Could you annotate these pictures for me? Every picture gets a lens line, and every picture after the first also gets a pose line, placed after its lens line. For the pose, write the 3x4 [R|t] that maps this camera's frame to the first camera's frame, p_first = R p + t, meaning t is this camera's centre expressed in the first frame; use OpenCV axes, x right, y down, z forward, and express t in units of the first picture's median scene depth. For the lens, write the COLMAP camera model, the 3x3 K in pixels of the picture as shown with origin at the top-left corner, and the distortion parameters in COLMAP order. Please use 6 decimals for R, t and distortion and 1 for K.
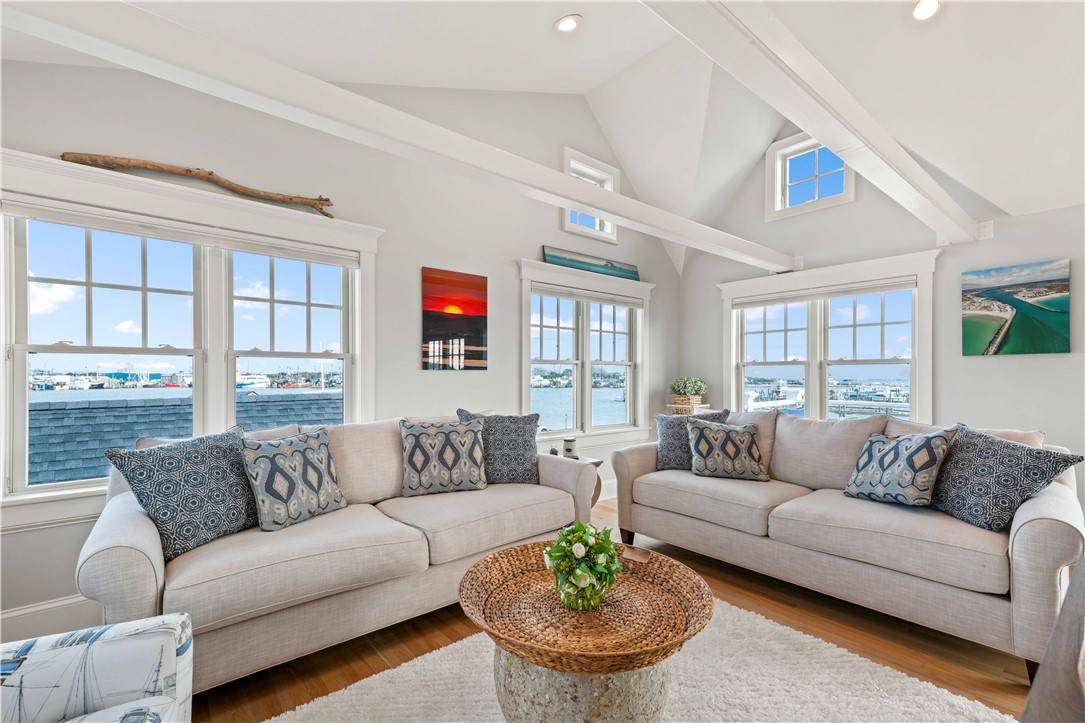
lens RADIAL K [[481.0, 0, 540.5], [0, 481.0, 364.0], [0, 0, 1]] dist [0.033857, -0.002630]
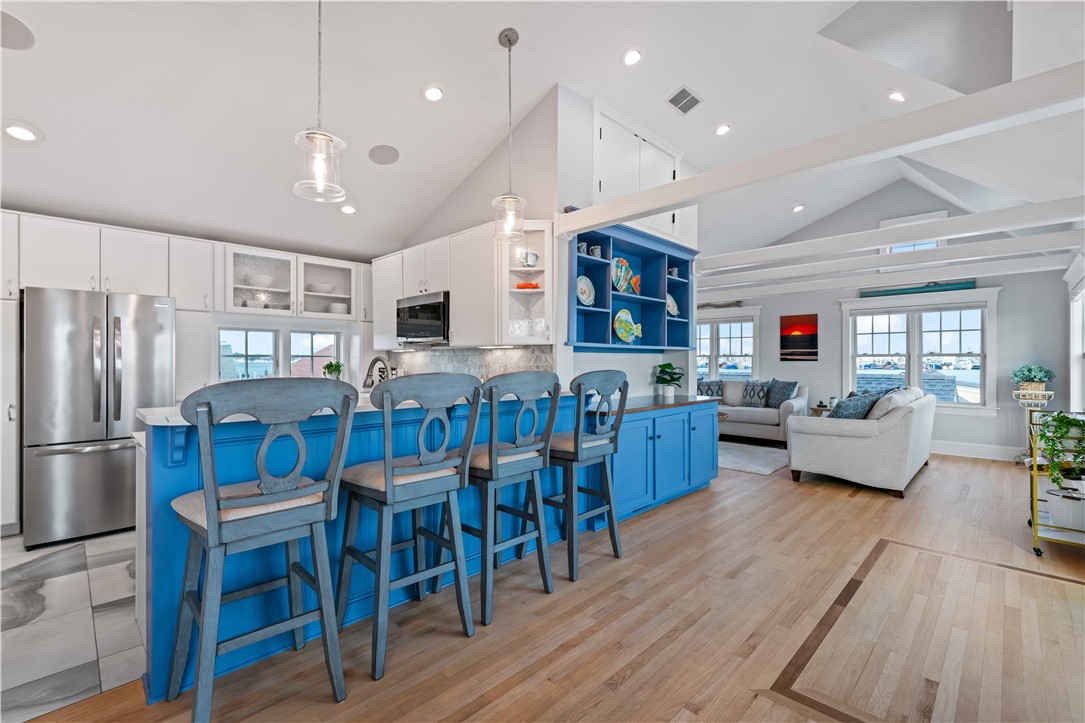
lens RADIAL K [[481.0, 0, 569.1], [0, 481.0, 356.7], [0, 0, 1]] dist [0.033857, -0.002630]
pose [[0.145321, -0.004756, -0.989373, 2.200634], [0.027792, 0.999613, -0.000723, -0.040659], [0.988994, -0.027392, 0.145397, -0.391549]]
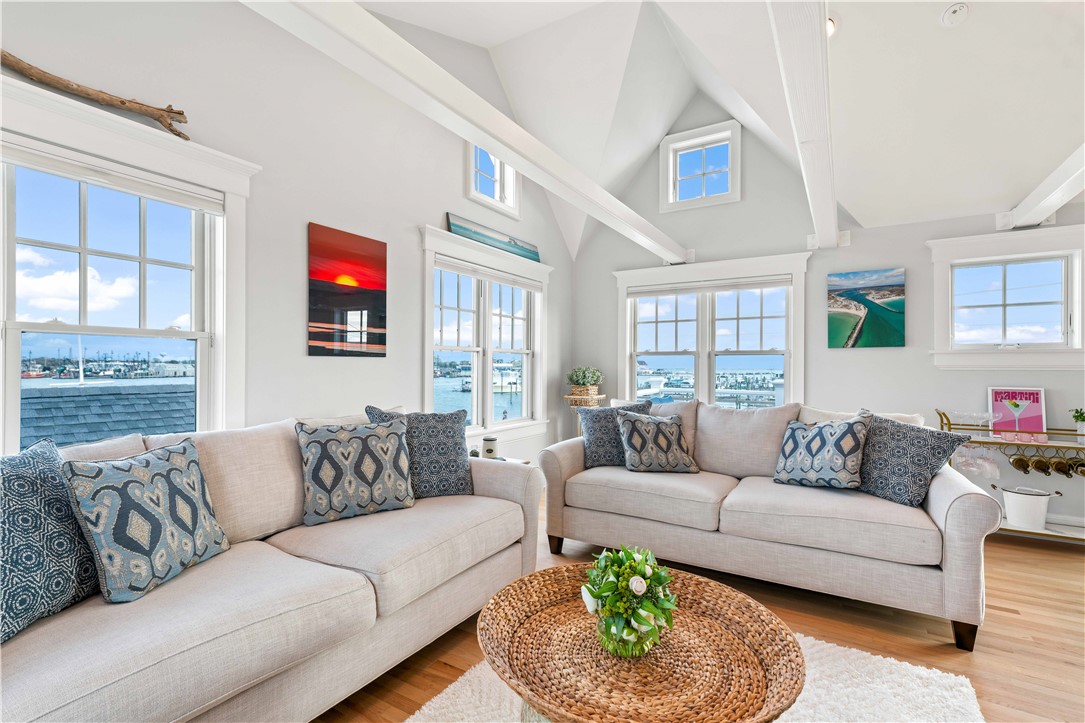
lens RADIAL K [[503.7, 0, 531.6], [0, 503.7, 356.3], [0, 0, 1]] dist [0.007145, -0.001047]
pose [[0.951114, 0.010177, 0.308673, -0.178014], [-0.012362, 0.999910, 0.005125, 0.004935], [-0.308593, -0.008690, 0.951154, 0.141279]]
